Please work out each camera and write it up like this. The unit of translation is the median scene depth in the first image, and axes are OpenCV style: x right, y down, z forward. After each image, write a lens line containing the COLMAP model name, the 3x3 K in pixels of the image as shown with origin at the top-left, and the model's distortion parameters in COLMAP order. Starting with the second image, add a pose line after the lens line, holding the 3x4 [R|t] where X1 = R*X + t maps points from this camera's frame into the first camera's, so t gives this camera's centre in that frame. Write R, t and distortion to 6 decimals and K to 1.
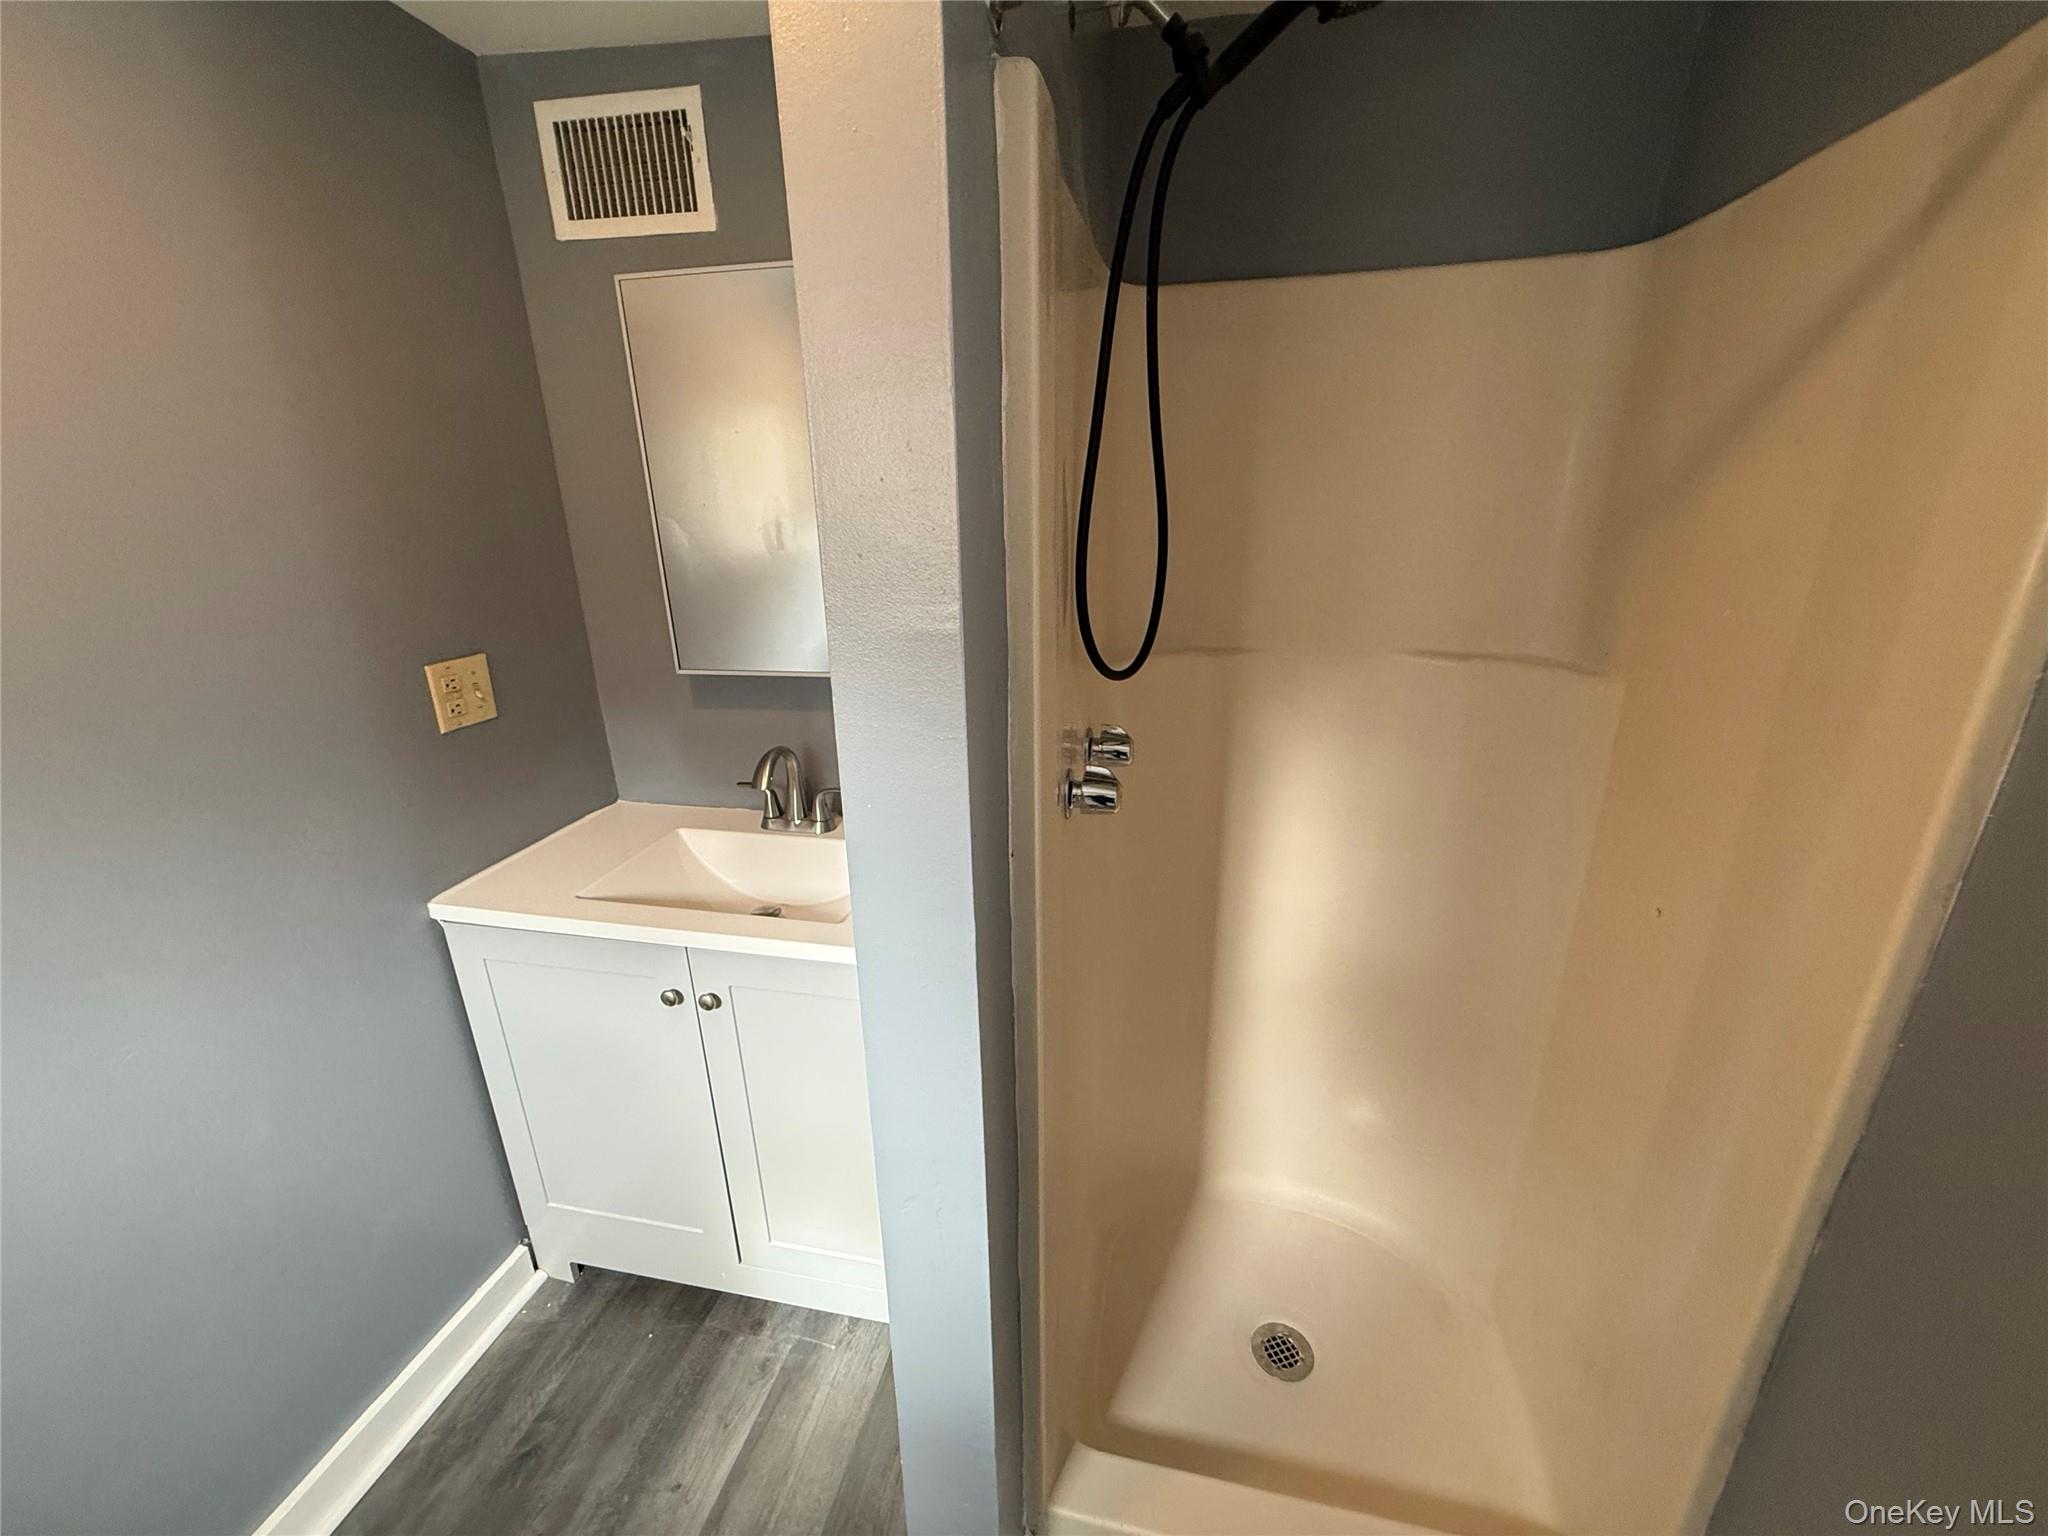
lens RADIAL K [[811.5, 0, 1020.3], [0, 811.5, 770.0], [0, 0, 1]] dist [-0.001373, -0.000826]
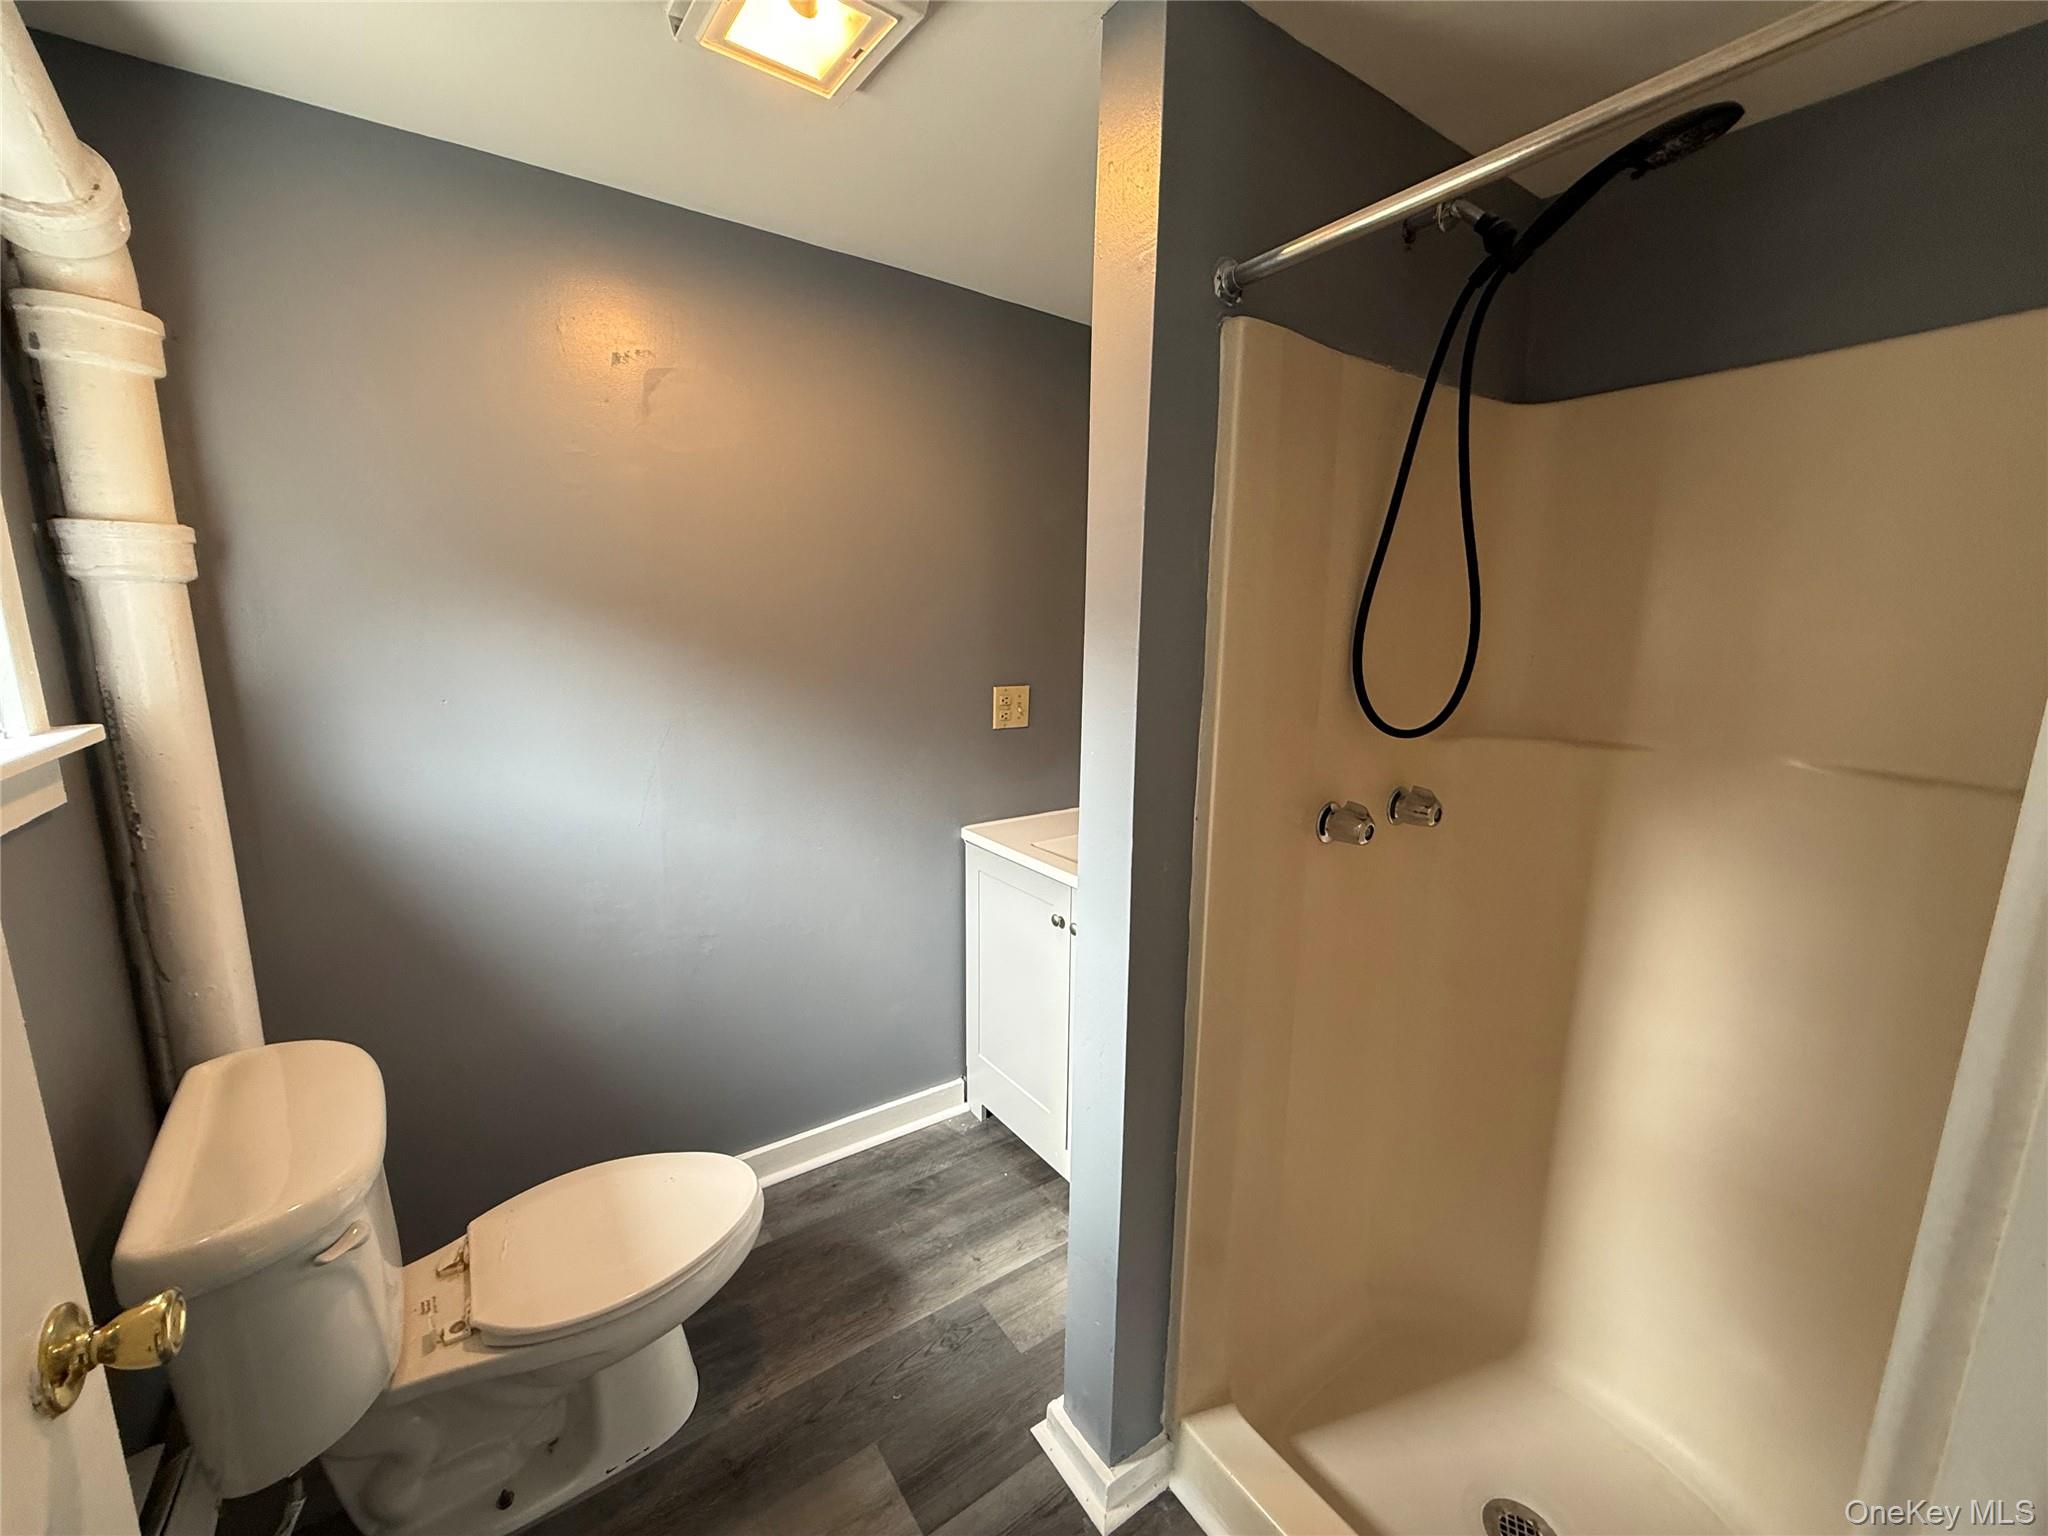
lens RADIAL K [[811.5, 0, 1020.3], [0, 811.5, 770.0], [0, 0, 1]] dist [-0.001373, -0.000826]
pose [[0.731723, 0.148878, -0.665144, 0.417139], [-0.239065, 0.969918, -0.045900, 0.095934], [0.638302, 0.192599, 0.745303, -0.162401]]
